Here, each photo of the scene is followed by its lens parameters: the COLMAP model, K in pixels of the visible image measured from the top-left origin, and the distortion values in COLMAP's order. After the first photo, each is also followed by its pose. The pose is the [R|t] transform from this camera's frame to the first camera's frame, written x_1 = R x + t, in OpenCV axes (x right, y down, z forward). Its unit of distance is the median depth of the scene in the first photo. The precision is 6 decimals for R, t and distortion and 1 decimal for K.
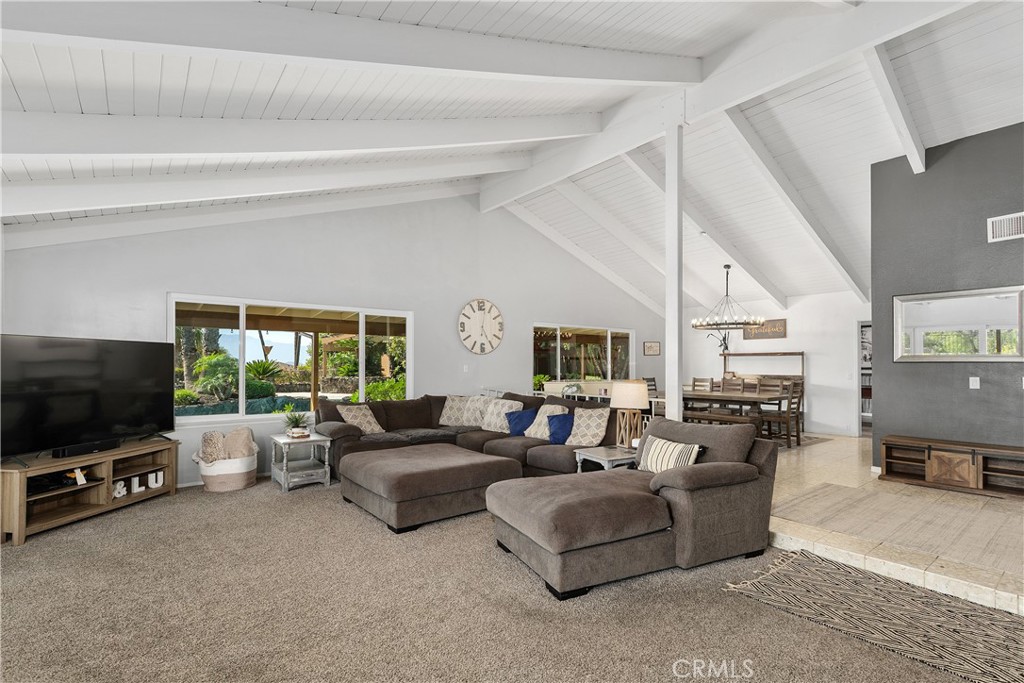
lens RADIAL K [[466.4, 0, 512.4], [0, 466.4, 365.6], [0, 0, 1]] dist [0.000116, -0.000452]
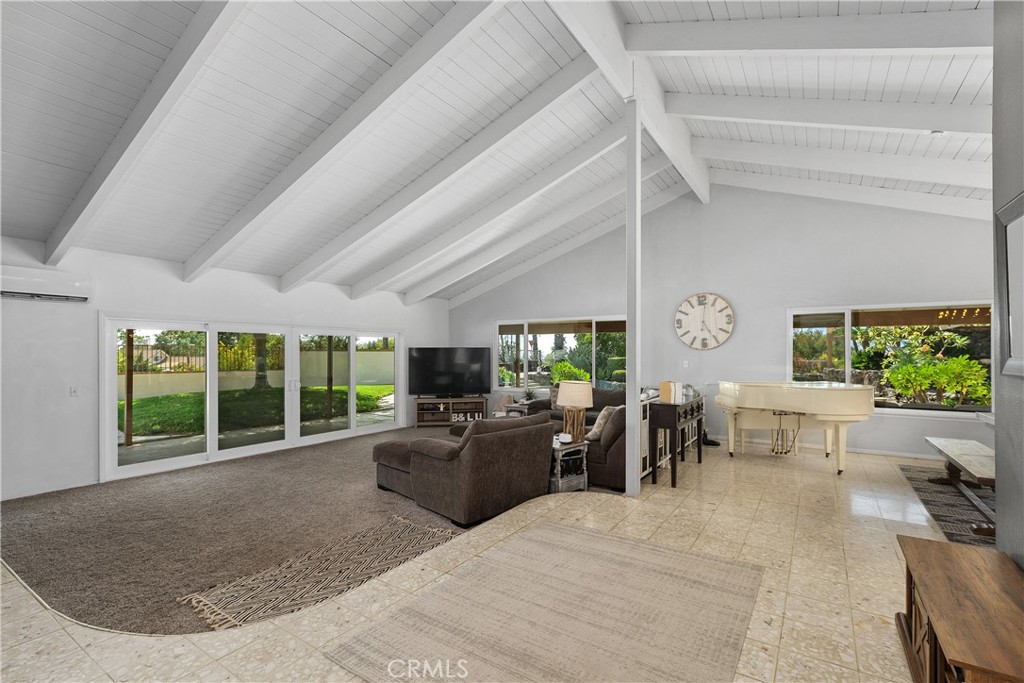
lens RADIAL K [[466.4, 0, 515.8], [0, 466.4, 345.1], [0, 0, 1]] dist [0.000116, -0.000452]
pose [[0.325968, -0.012348, -0.945300, 0.745559], [-0.002479, 0.999900, -0.013916, -0.019995], [0.945377, 0.006880, 0.325905, 0.321726]]
